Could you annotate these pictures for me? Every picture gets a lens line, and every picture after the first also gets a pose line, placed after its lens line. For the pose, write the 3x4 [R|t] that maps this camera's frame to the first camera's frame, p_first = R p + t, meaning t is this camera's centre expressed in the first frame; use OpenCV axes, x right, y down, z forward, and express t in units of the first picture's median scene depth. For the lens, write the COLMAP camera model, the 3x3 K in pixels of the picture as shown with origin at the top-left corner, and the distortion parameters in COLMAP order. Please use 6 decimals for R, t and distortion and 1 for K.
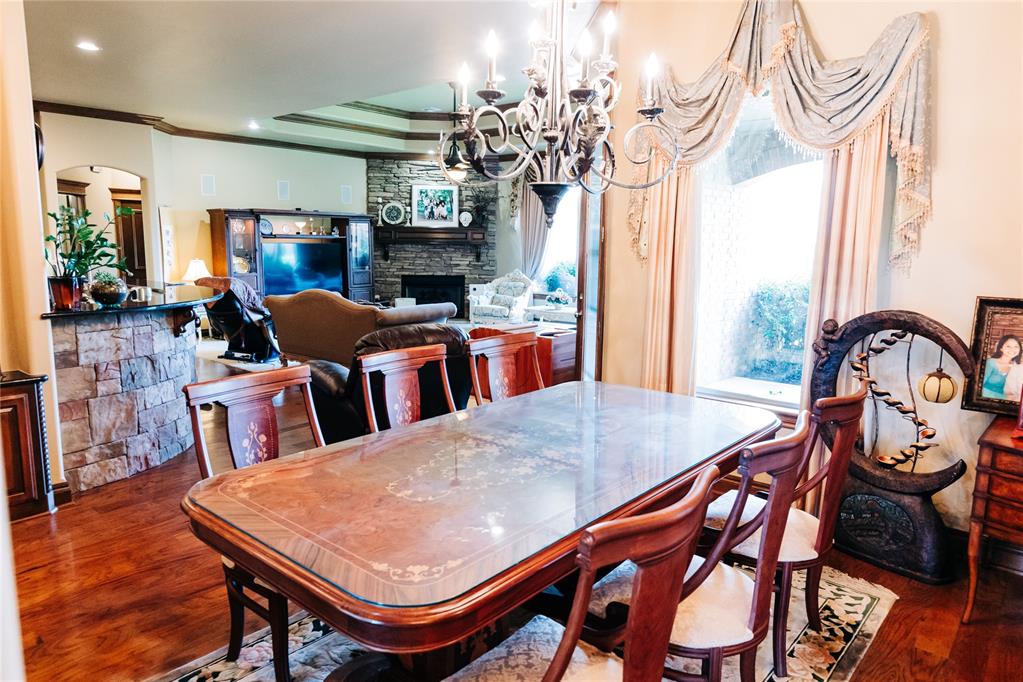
lens RADIAL K [[668.9, 0, 514.1], [0, 668.9, 339.0], [0, 0, 1]] dist [0.007869, -0.000302]
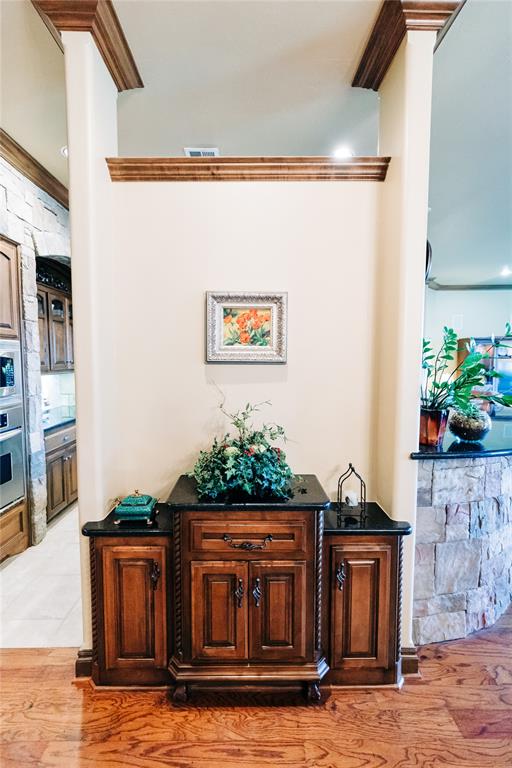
lens RADIAL K [[361.0, 0, 254.7], [0, 361.0, 382.4], [0, 0, 1]] dist [0.004180, 0.000964]
pose [[0.663294, 0.042189, -0.747169, -0.418298], [-0.102275, 0.994152, -0.034659, -0.076679], [0.741337, 0.099406, 0.663730, 0.452535]]
